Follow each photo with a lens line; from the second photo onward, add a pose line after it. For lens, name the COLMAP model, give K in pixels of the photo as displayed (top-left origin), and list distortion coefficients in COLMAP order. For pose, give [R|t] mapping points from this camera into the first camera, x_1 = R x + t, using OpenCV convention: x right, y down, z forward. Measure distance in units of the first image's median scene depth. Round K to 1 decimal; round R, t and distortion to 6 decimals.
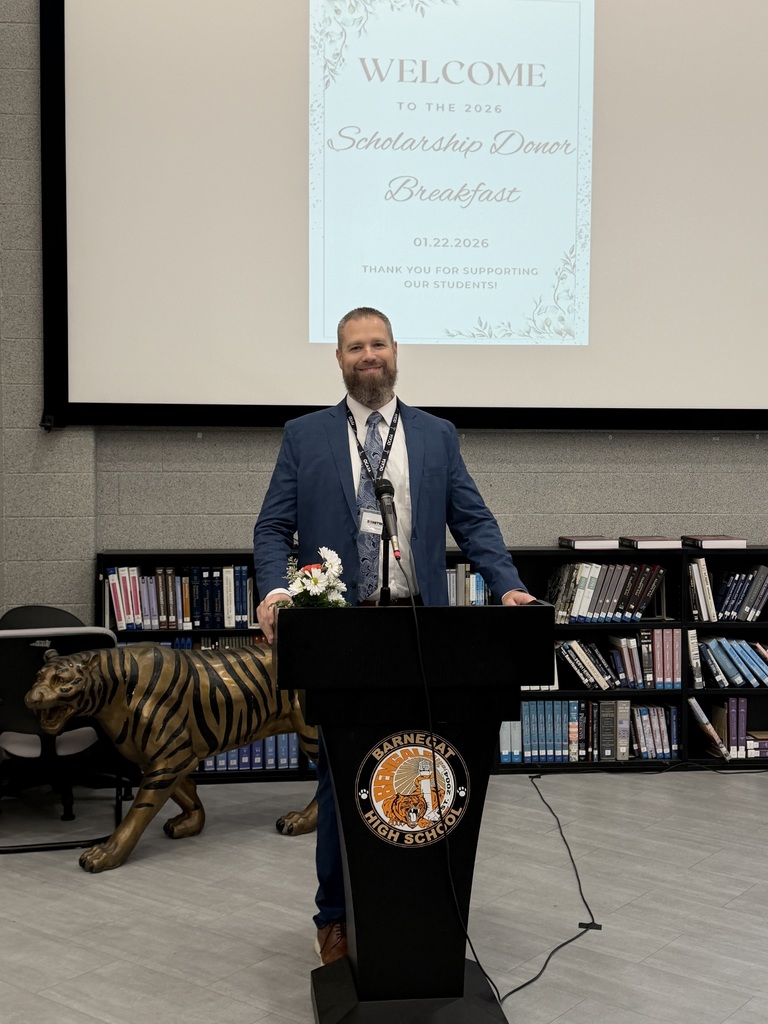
lens RADIAL K [[1267.0, 0, 379.4], [0, 1267.0, 503.5], [0, 0, 1]] dist [0.114378, 0.000000]
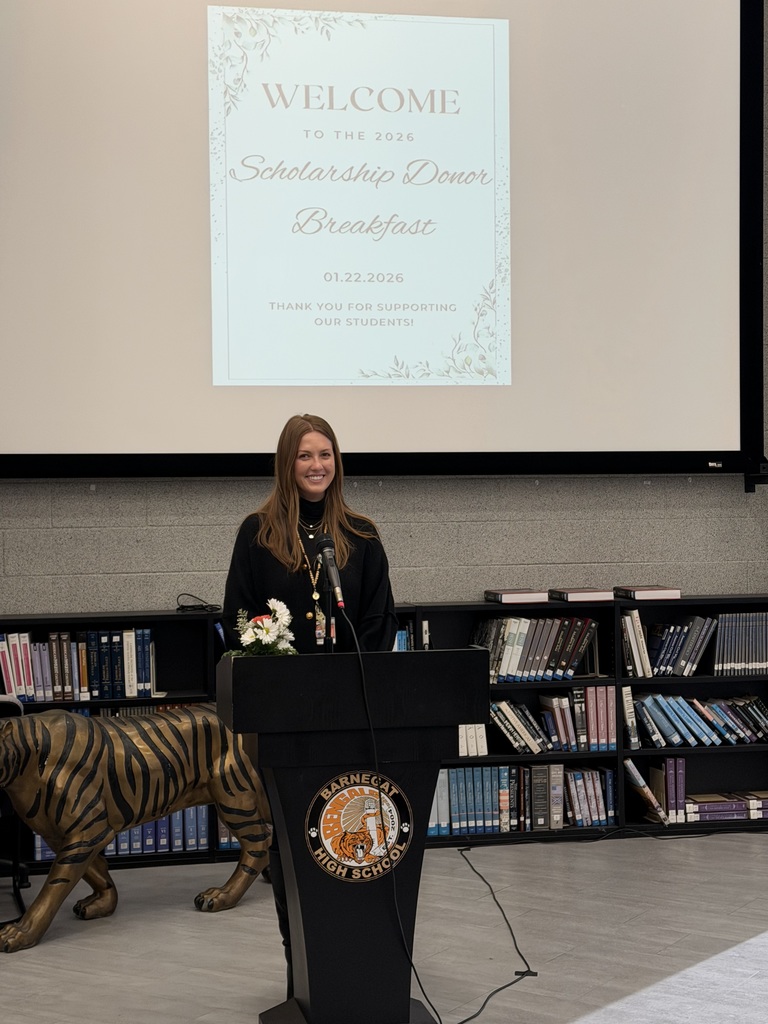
lens RADIAL K [[1623.3, 0, 386.7], [0, 1623.3, 514.6], [0, 0, 1]] dist [0.099712, 0.000000]
pose [[0.996086, -0.016683, 0.086796, -0.033721], [0.019054, 0.999466, -0.026561, 0.001001], [-0.086307, 0.028111, 0.995872, -0.186508]]
